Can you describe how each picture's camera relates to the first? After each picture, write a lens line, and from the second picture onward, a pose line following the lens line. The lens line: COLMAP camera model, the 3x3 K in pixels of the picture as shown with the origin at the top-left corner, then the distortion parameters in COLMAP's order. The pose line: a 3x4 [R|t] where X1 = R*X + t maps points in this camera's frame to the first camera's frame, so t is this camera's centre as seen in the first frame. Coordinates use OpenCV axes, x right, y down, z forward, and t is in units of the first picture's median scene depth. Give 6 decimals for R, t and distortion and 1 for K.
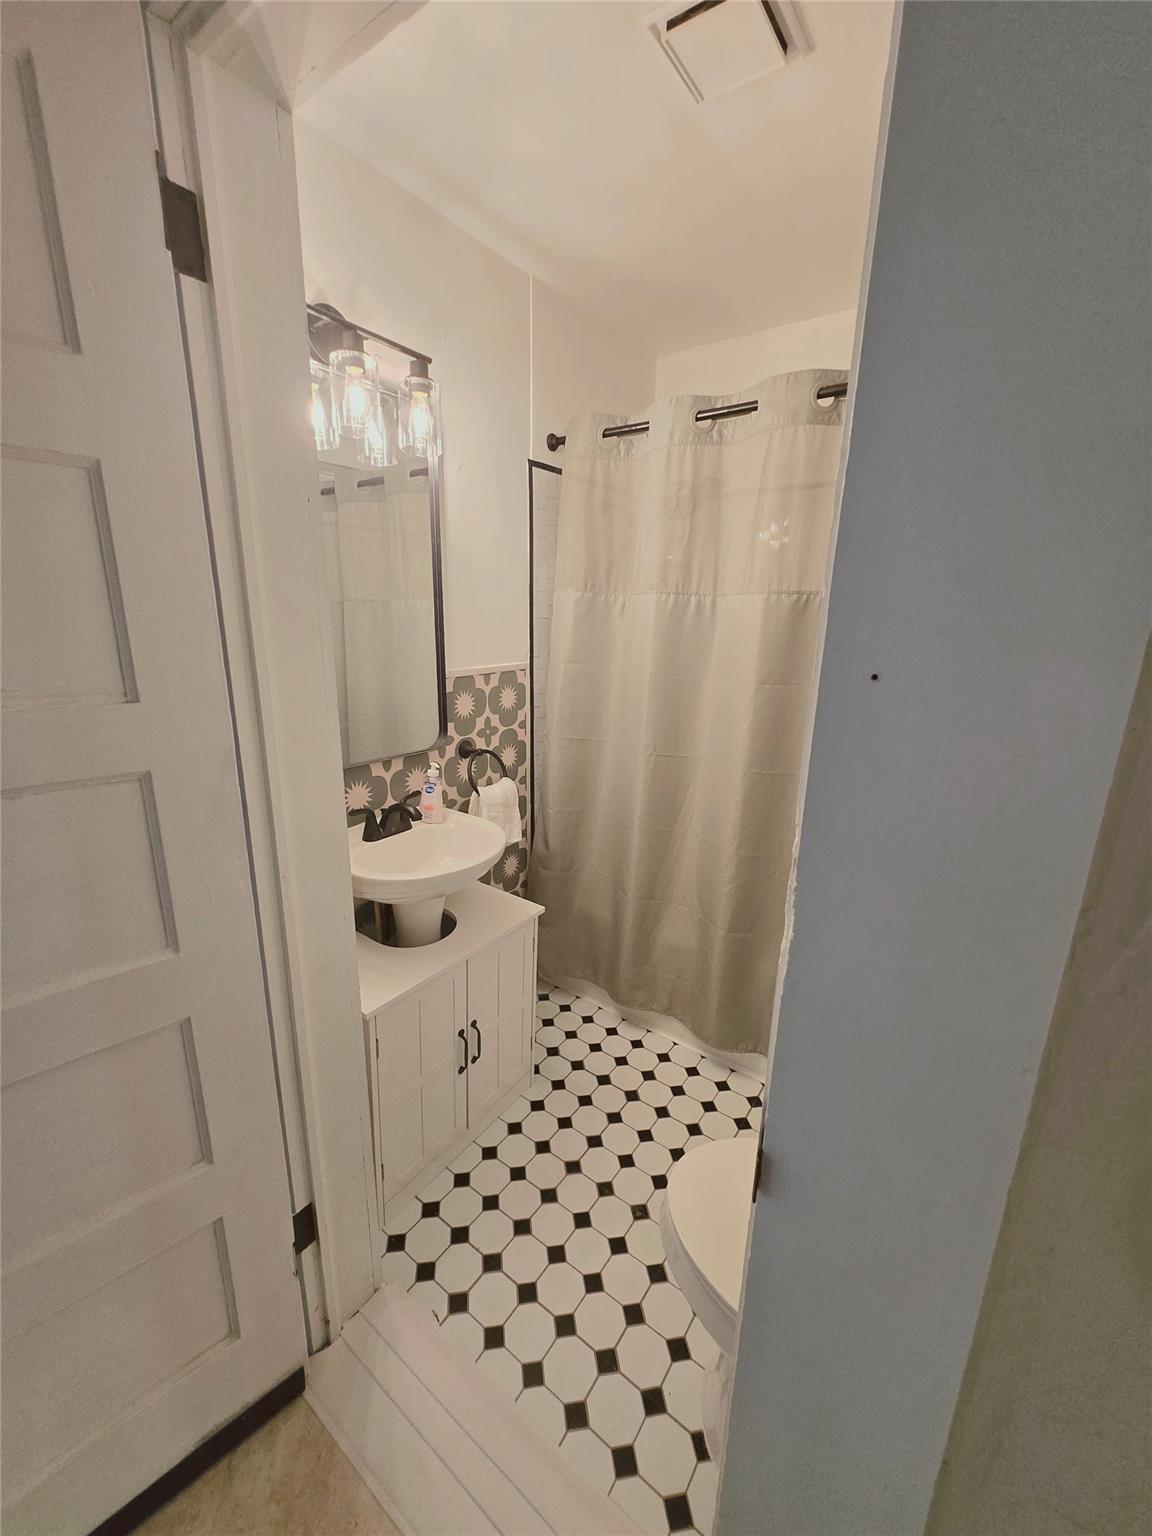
lens RADIAL K [[599.6, 0, 568.2], [0, 599.6, 770.5], [0, 0, 1]] dist [0.001548, -0.000098]
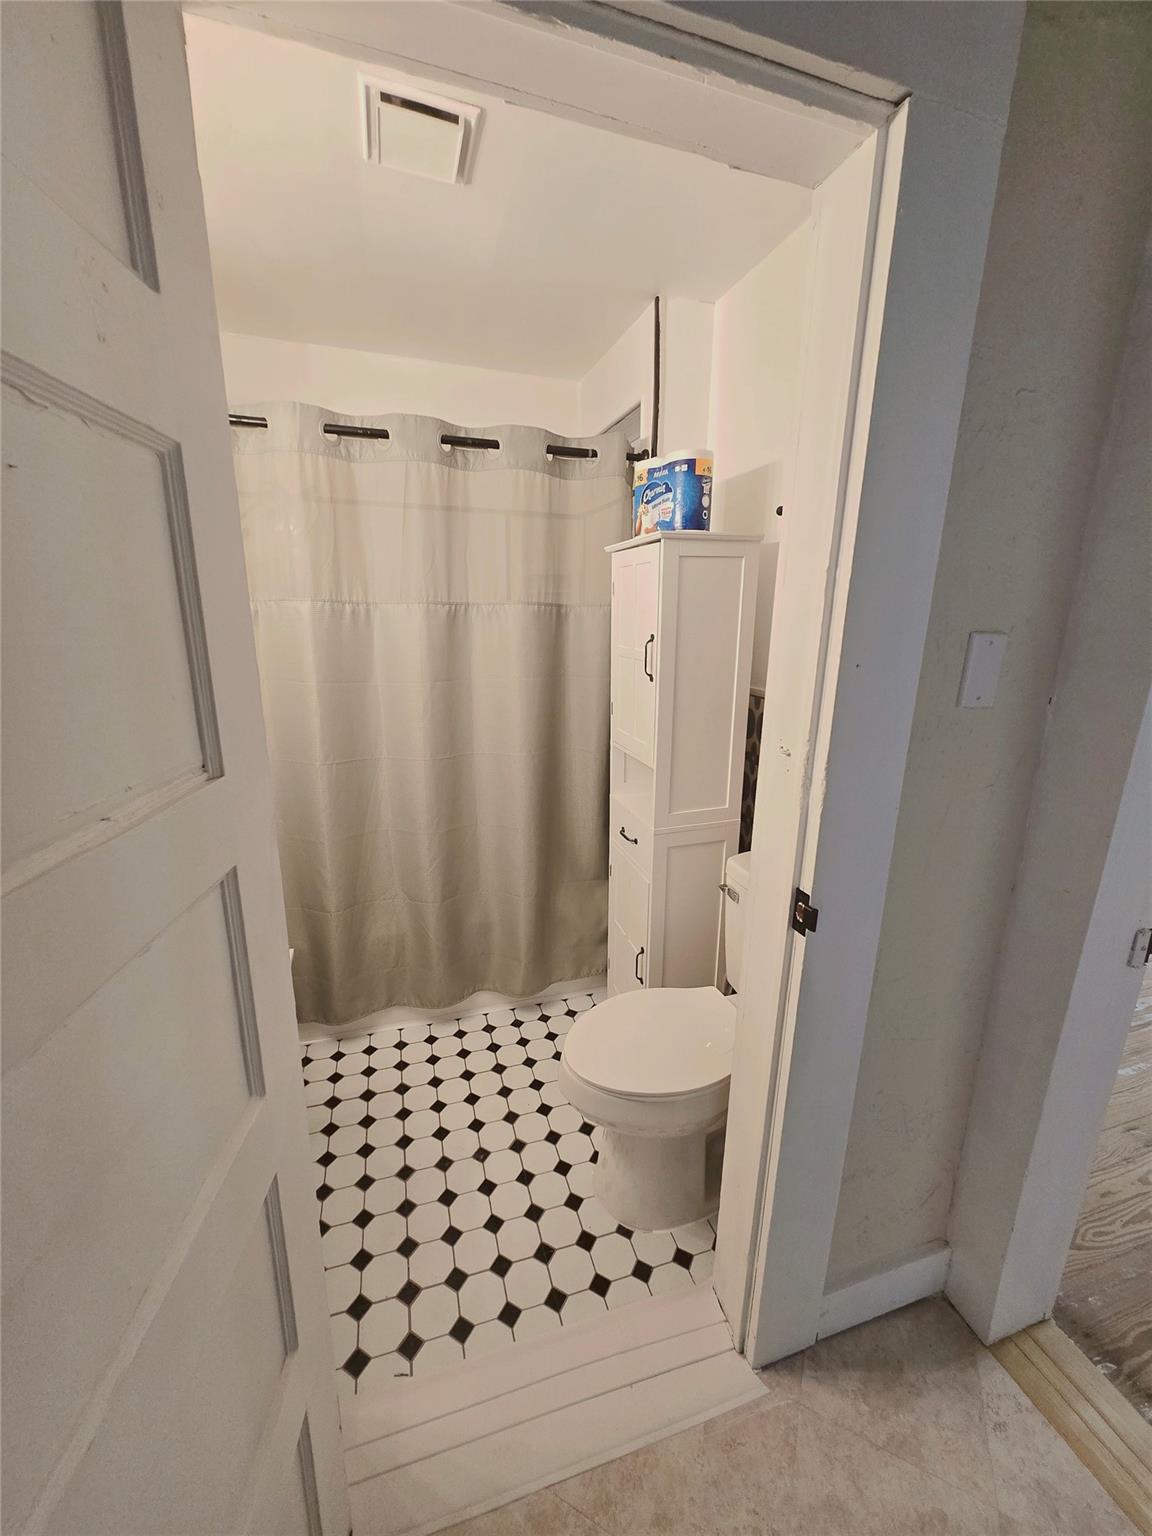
lens RADIAL K [[599.6, 0, 568.2], [0, 599.6, 770.5], [0, 0, 1]] dist [0.001548, -0.000098]
pose [[0.600468, -0.204923, 0.772945, -0.440829], [0.196016, 0.974836, 0.106171, -0.049360], [-0.775252, 0.087757, 0.625526, 0.090931]]
